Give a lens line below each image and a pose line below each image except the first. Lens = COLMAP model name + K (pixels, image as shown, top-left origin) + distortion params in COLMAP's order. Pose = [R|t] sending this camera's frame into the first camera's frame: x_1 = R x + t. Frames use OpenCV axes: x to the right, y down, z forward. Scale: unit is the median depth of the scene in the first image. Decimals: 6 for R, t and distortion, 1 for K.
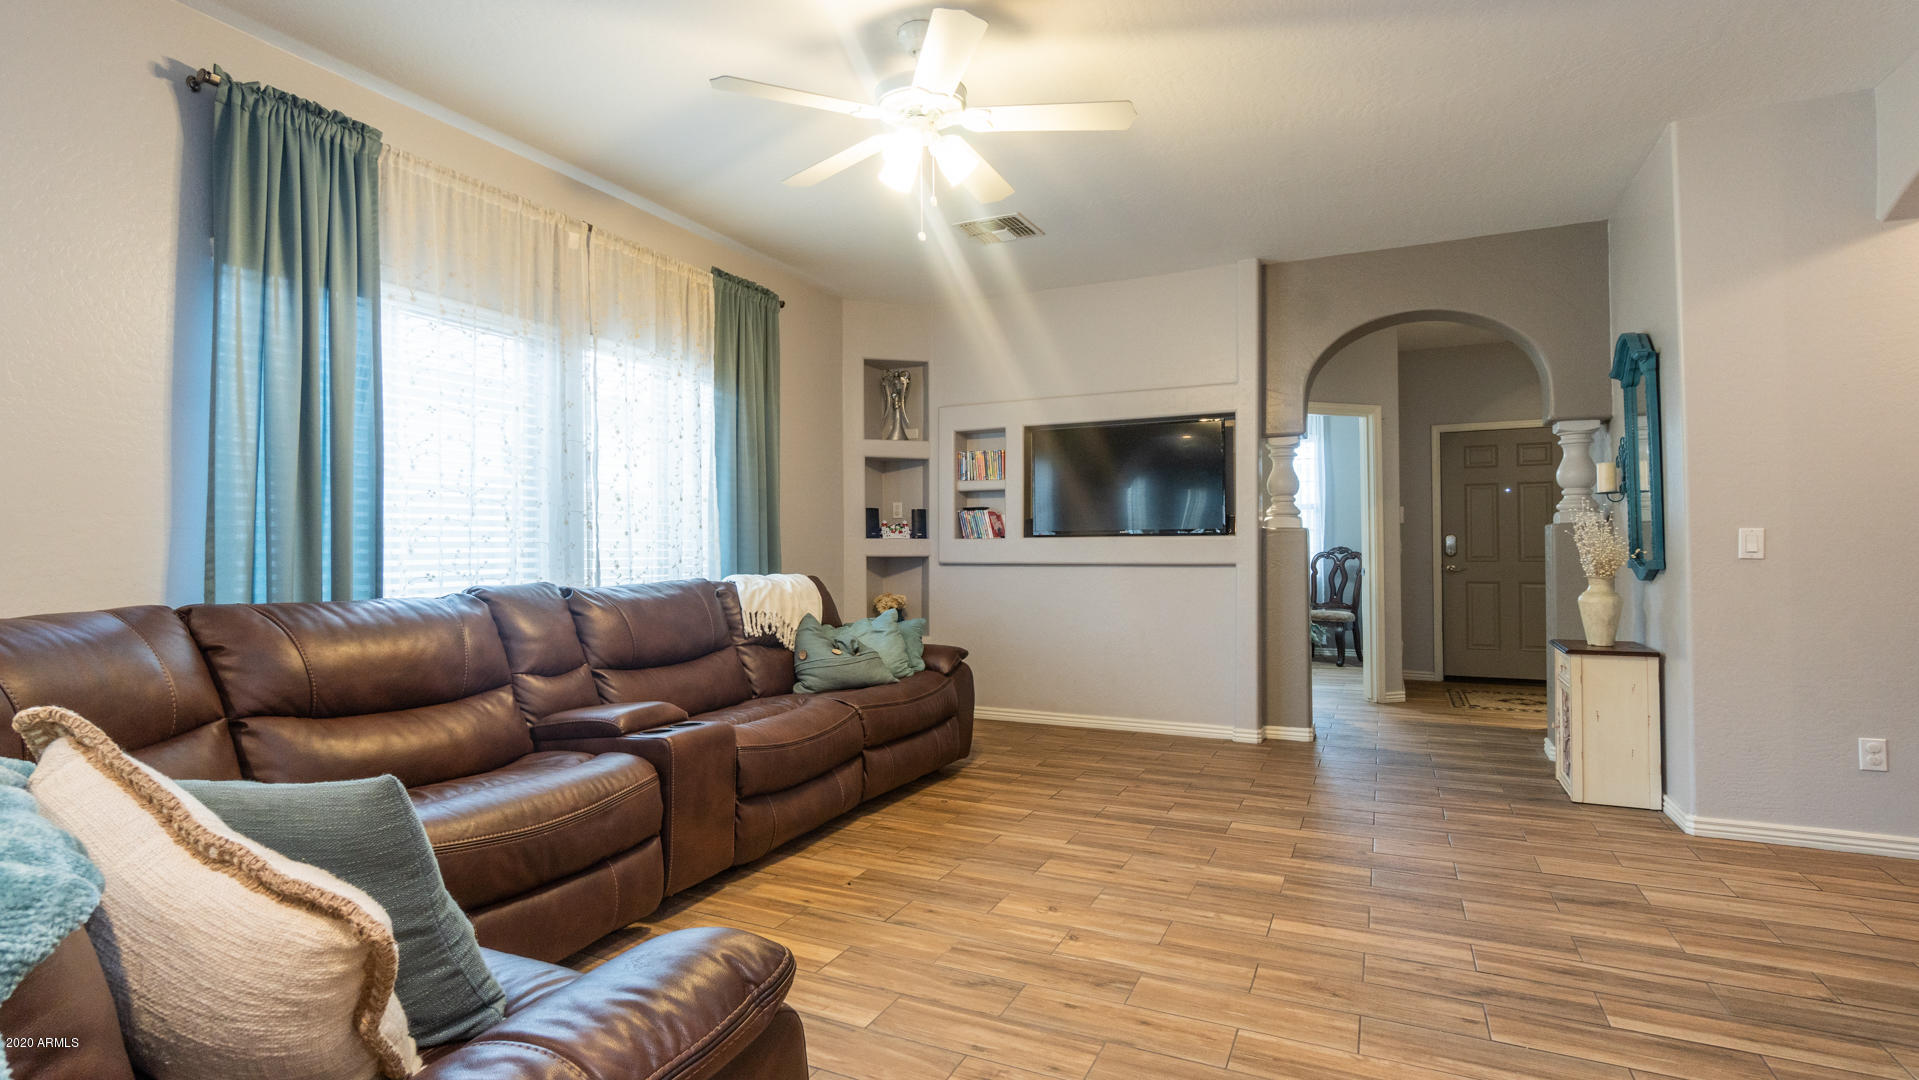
lens RADIAL K [[870.9, 0, 951.2], [0, 870.9, 545.0], [0, 0, 1]] dist [0.027289, 0.001584]
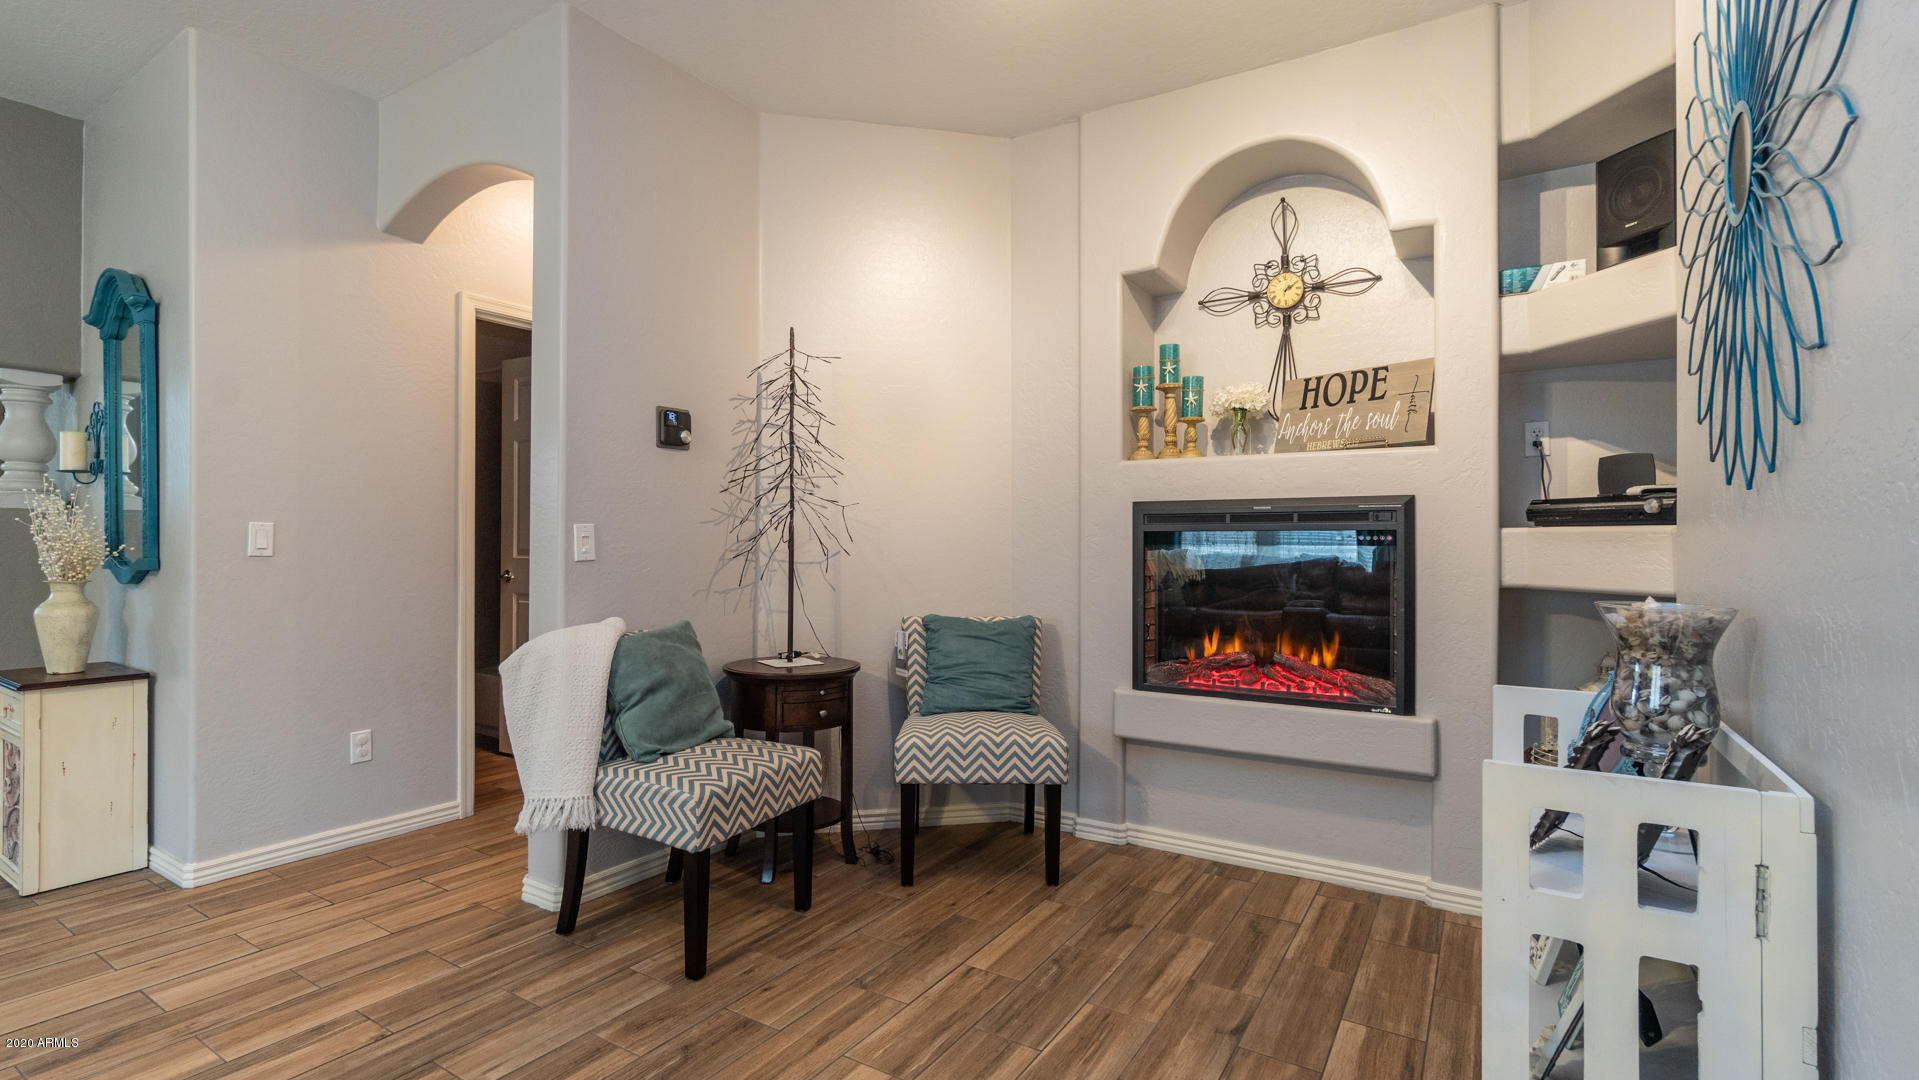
lens RADIAL K [[891.0, 0, 960.1], [0, 891.0, 540.5], [0, 0, 1]] dist [-0.009013, 0.000434]
pose [[0.108933, 0.016125, 0.993918, 0.080298], [-0.013554, 0.999800, -0.014735, 0.002903], [-0.993957, -0.011866, 0.109130, 0.192413]]
